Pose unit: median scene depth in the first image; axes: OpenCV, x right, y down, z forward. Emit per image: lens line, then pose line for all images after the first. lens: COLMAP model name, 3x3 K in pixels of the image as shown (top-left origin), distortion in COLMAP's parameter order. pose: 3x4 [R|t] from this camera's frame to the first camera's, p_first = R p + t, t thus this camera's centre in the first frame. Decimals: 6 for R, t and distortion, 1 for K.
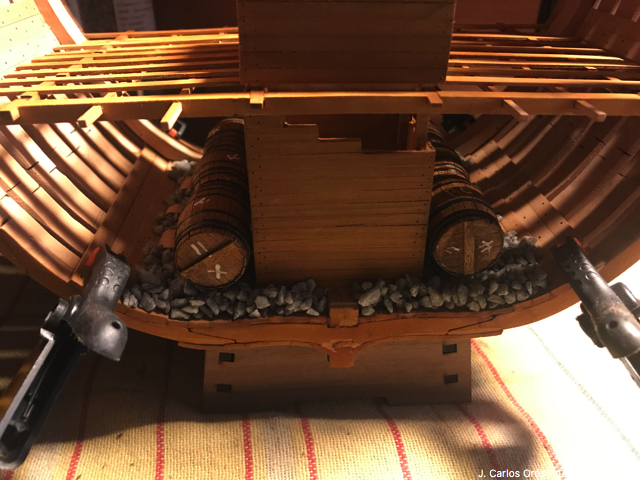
lens RADIAL K [[556.9, 0, 320.0], [0, 556.9, 240.0], [0, 0, 1]] dist [0.007121, -0.012602]
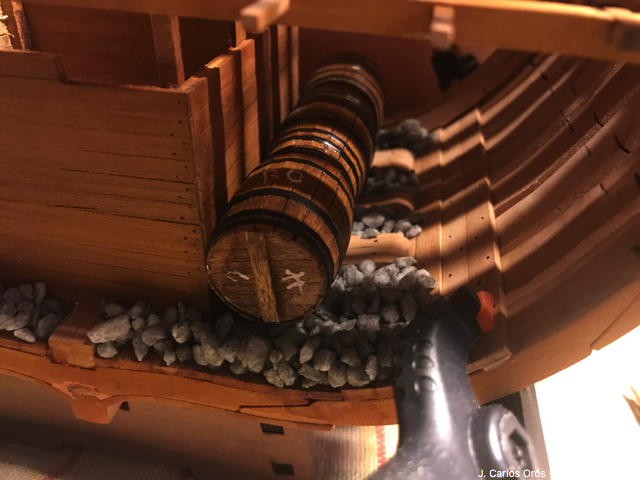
lens RADIAL K [[556.9, 0, 320.0], [0, 556.9, 240.0], [0, 0, 1]] dist [0.007121, -0.012602]
pose [[0.966783, 0.156009, -0.202463, 0.417162], [-0.144629, 0.987012, 0.069929, -0.068664], [0.210743, -0.038325, 0.976790, 0.455238]]
